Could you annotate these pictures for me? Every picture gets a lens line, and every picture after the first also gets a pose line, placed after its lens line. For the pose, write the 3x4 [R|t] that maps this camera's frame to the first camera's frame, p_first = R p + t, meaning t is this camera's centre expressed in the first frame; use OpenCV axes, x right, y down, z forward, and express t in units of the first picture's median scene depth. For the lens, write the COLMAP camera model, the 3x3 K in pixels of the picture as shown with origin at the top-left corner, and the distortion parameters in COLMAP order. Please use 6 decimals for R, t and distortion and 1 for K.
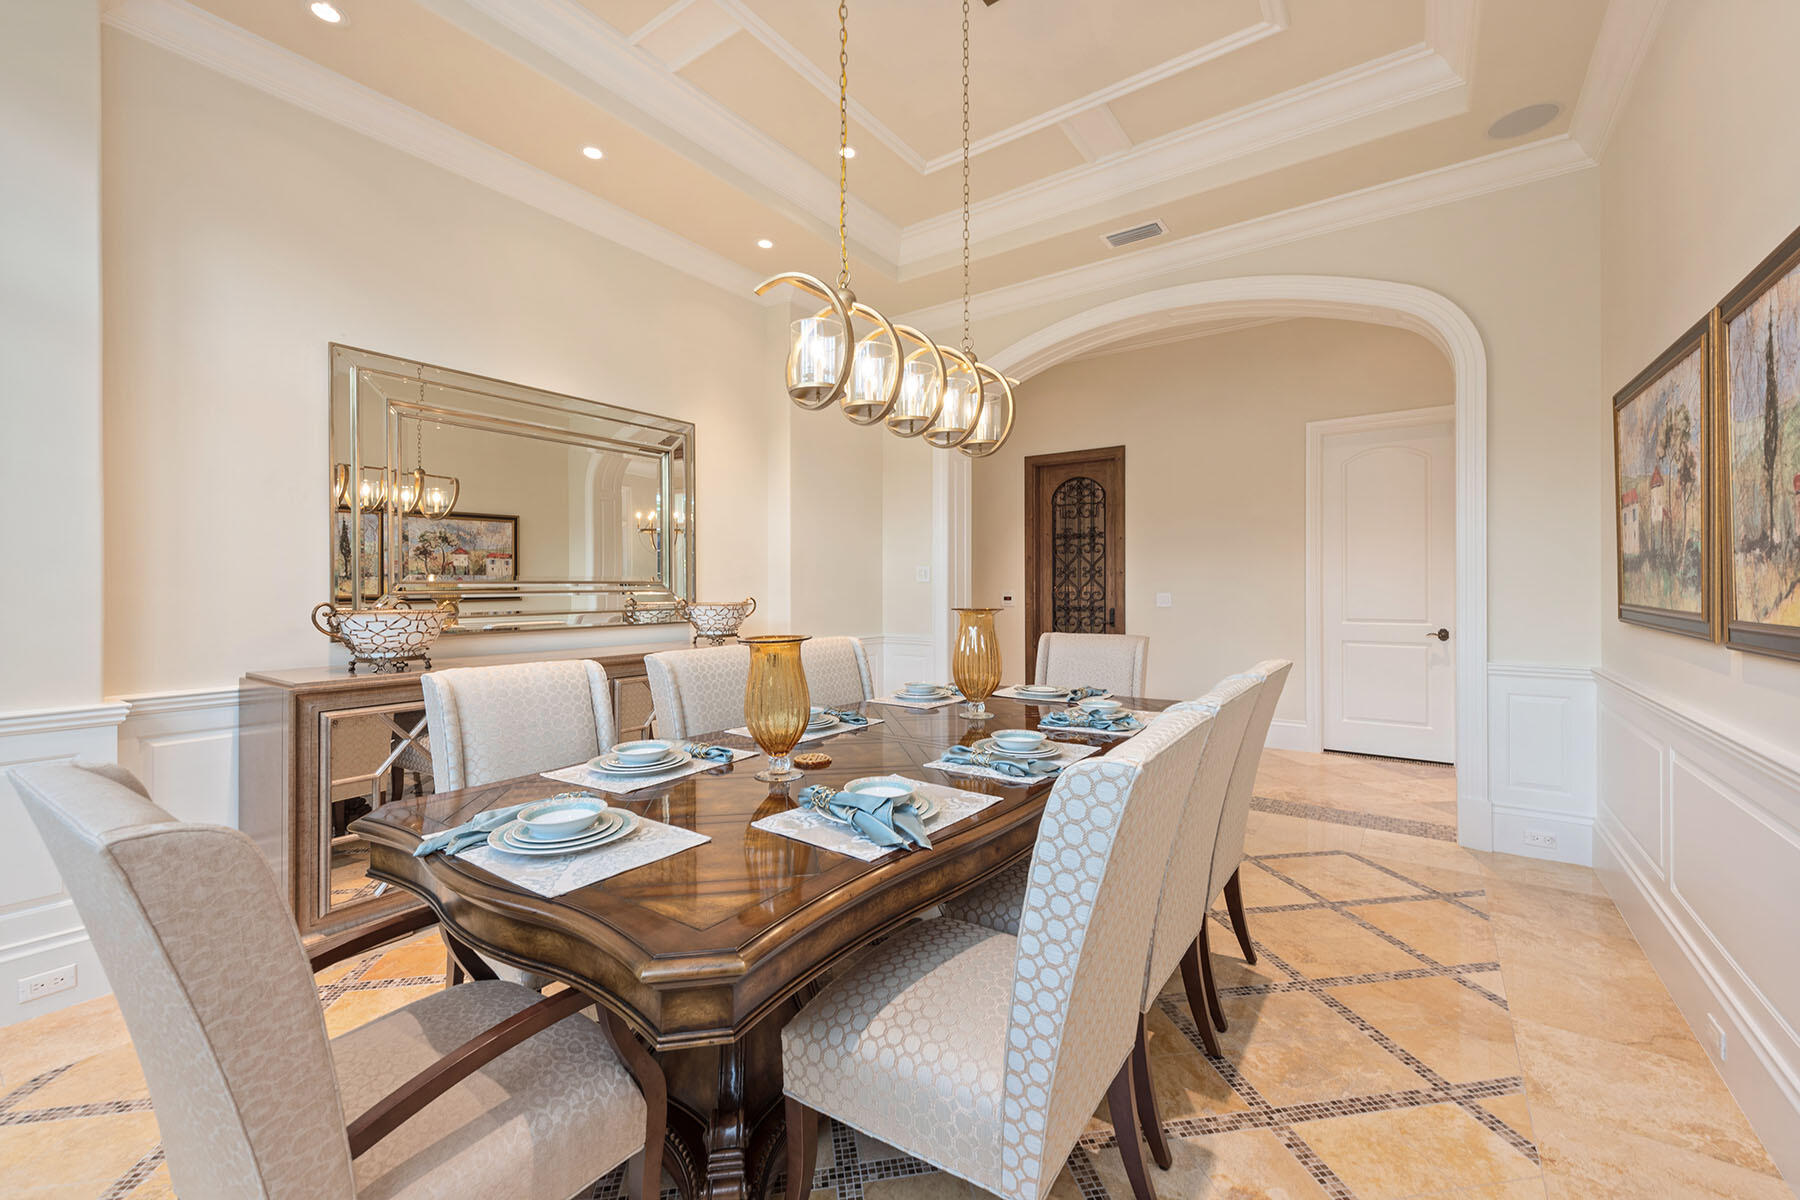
lens RADIAL K [[728.0, 0, 898.8], [0, 728.0, 594.4], [0, 0, 1]] dist [0.011428, -0.000010]
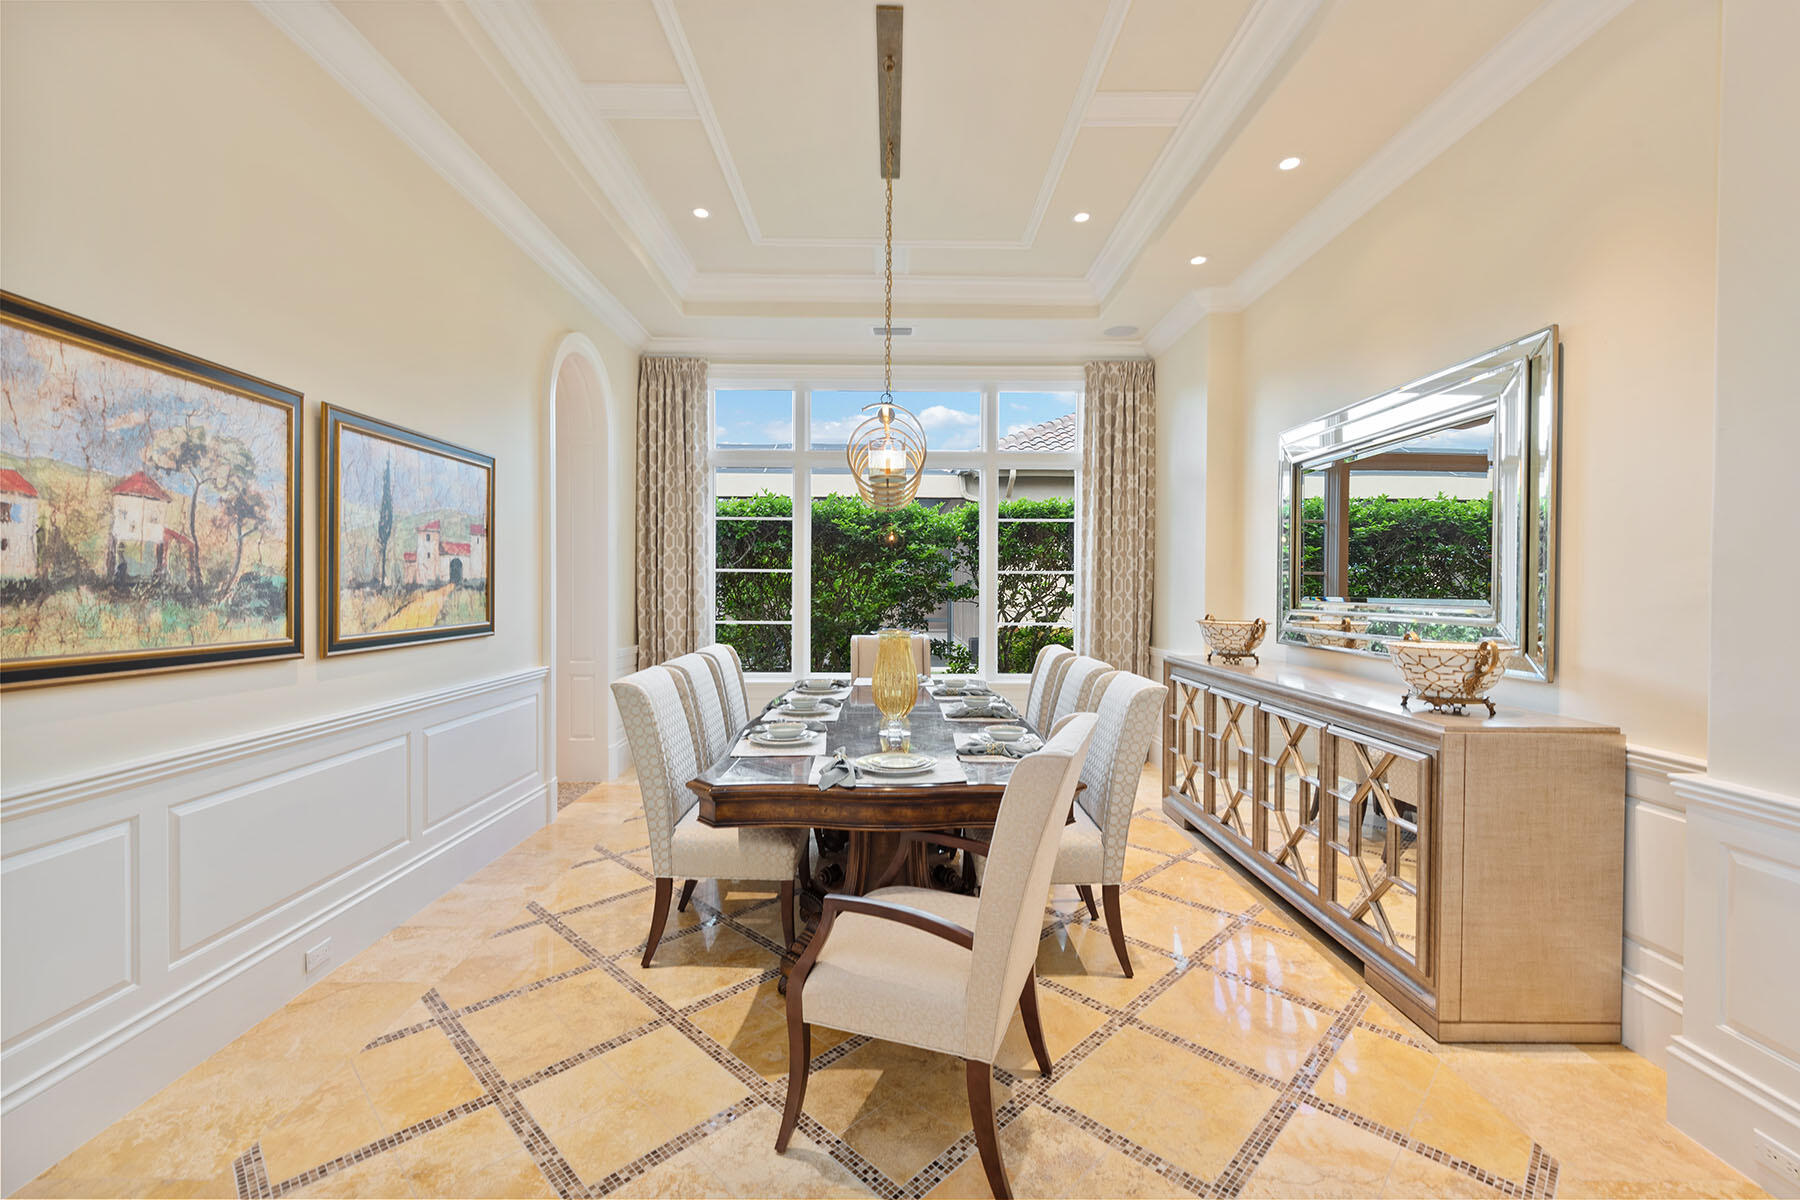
lens RADIAL K [[782.6, 0, 900.7], [0, 782.6, 593.1], [0, 0, 1]] dist [0.013709, -0.000844]
pose [[-0.809583, 0.002371, -0.587001, 1.085302], [-0.010505, 0.999773, 0.018528, -0.083744], [0.586911, 0.021166, -0.809374, 2.716427]]
